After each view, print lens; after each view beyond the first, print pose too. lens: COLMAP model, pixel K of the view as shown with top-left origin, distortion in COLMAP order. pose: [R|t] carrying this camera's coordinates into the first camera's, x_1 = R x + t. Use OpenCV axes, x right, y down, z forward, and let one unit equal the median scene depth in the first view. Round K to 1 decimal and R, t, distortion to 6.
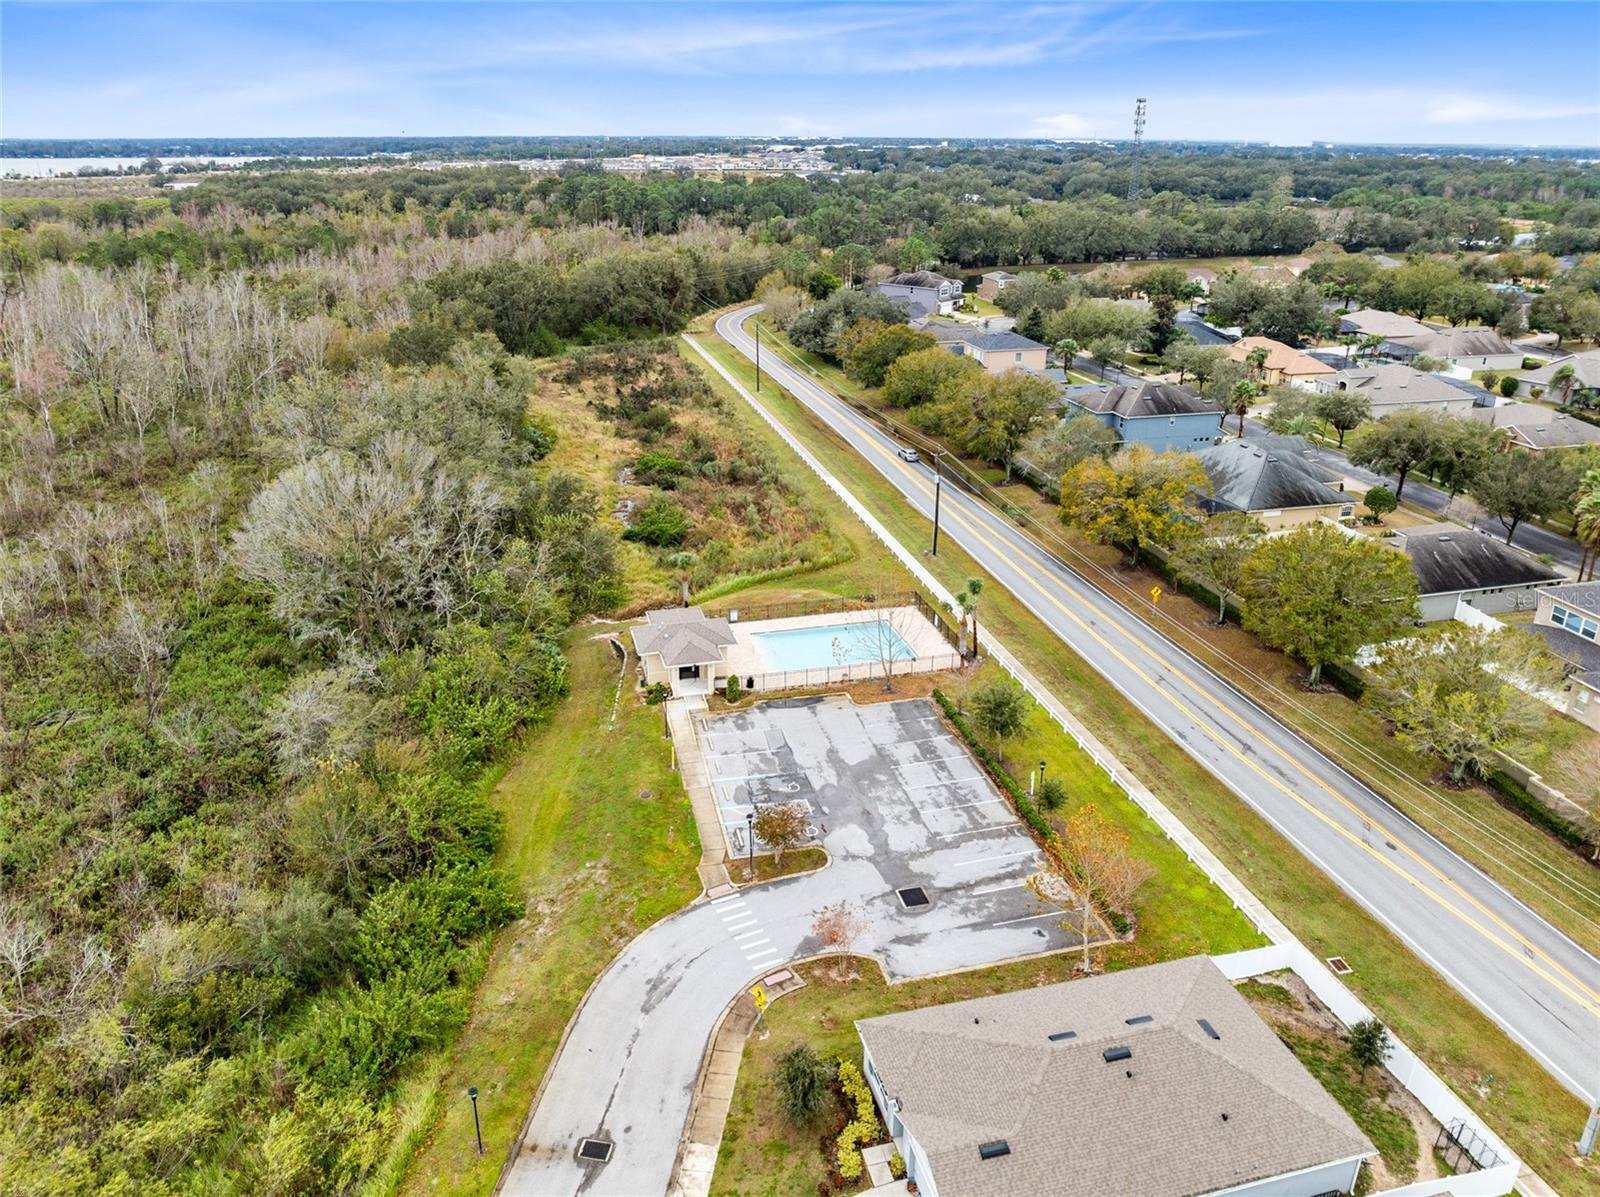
lens RADIAL K [[1130.2, 0, 794.9], [0, 1130.2, 599.5], [0, 0, 1]] dist [-0.059288, 0.030418]
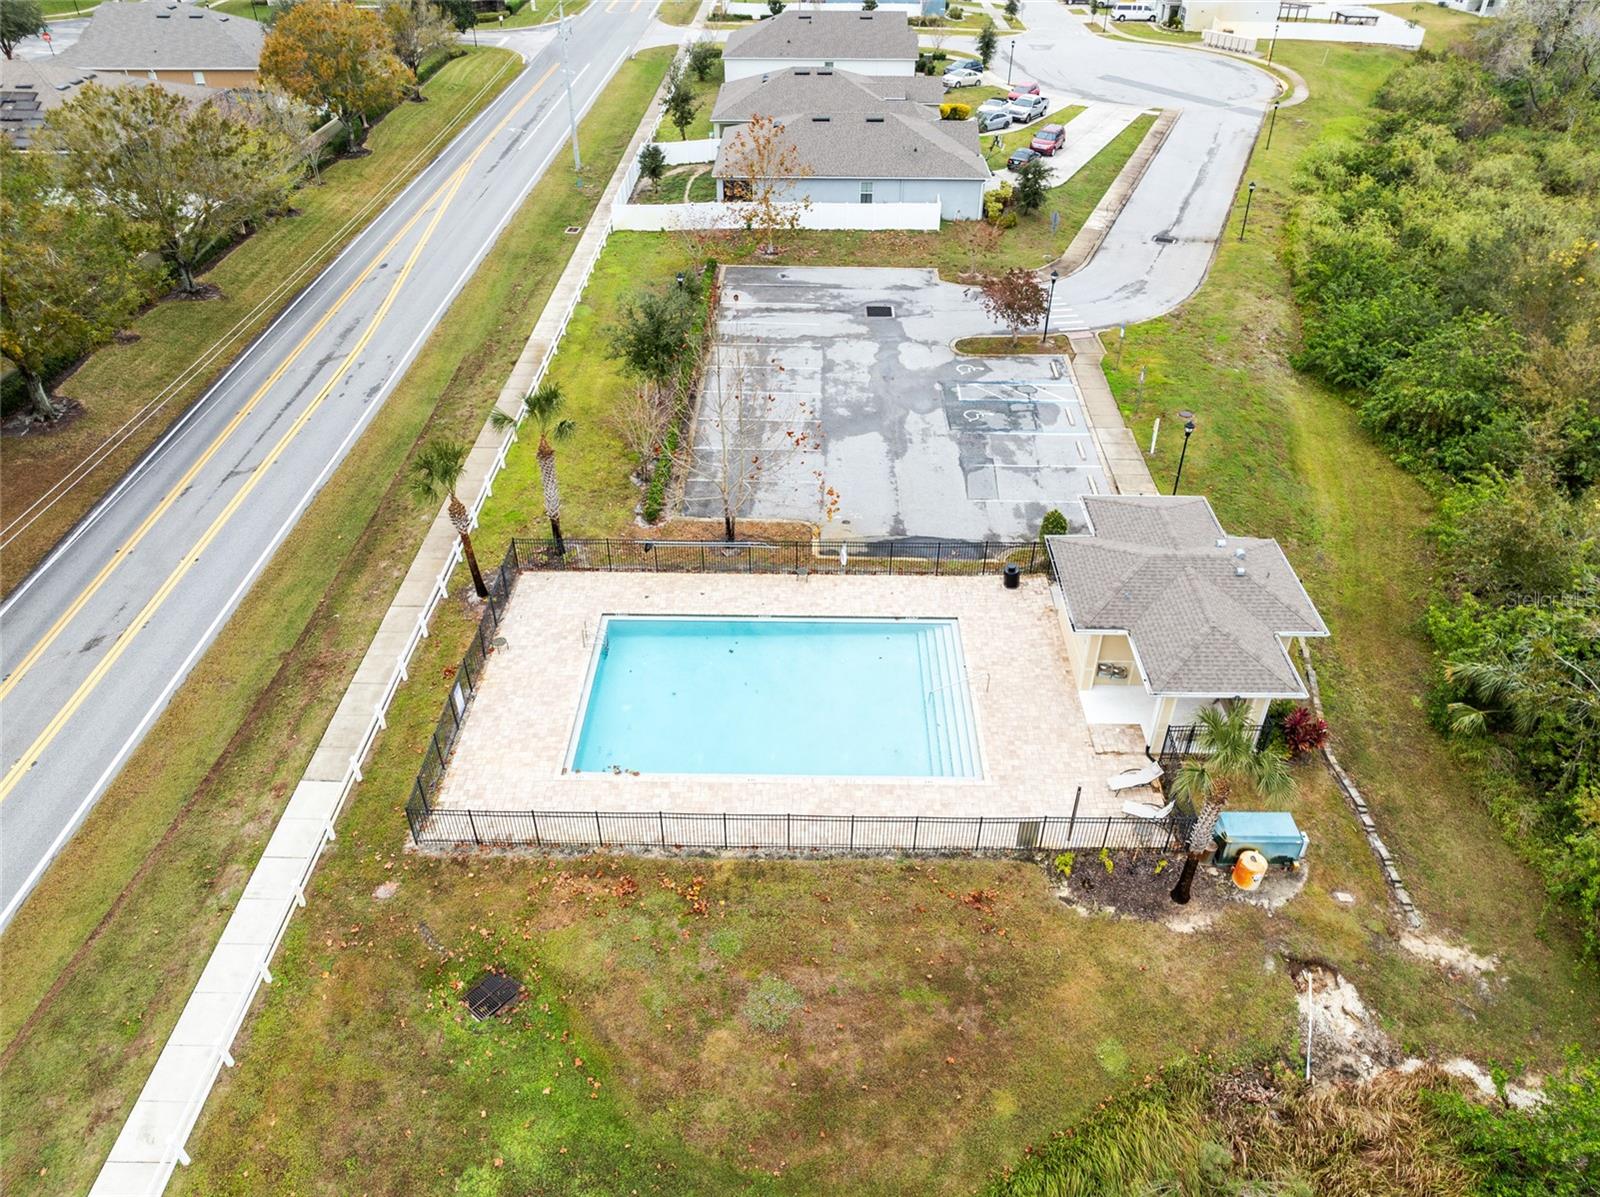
lens RADIAL K [[1130.2, 0, 794.9], [0, 1130.2, 599.5], [0, 0, 1]] dist [-0.059288, 0.030418]
pose [[-0.963428, -0.163746, 0.212117, -0.067560], [0.096053, 0.527949, 0.843827, -0.407931], [-0.250161, 0.833341, -0.492913, 1.596933]]
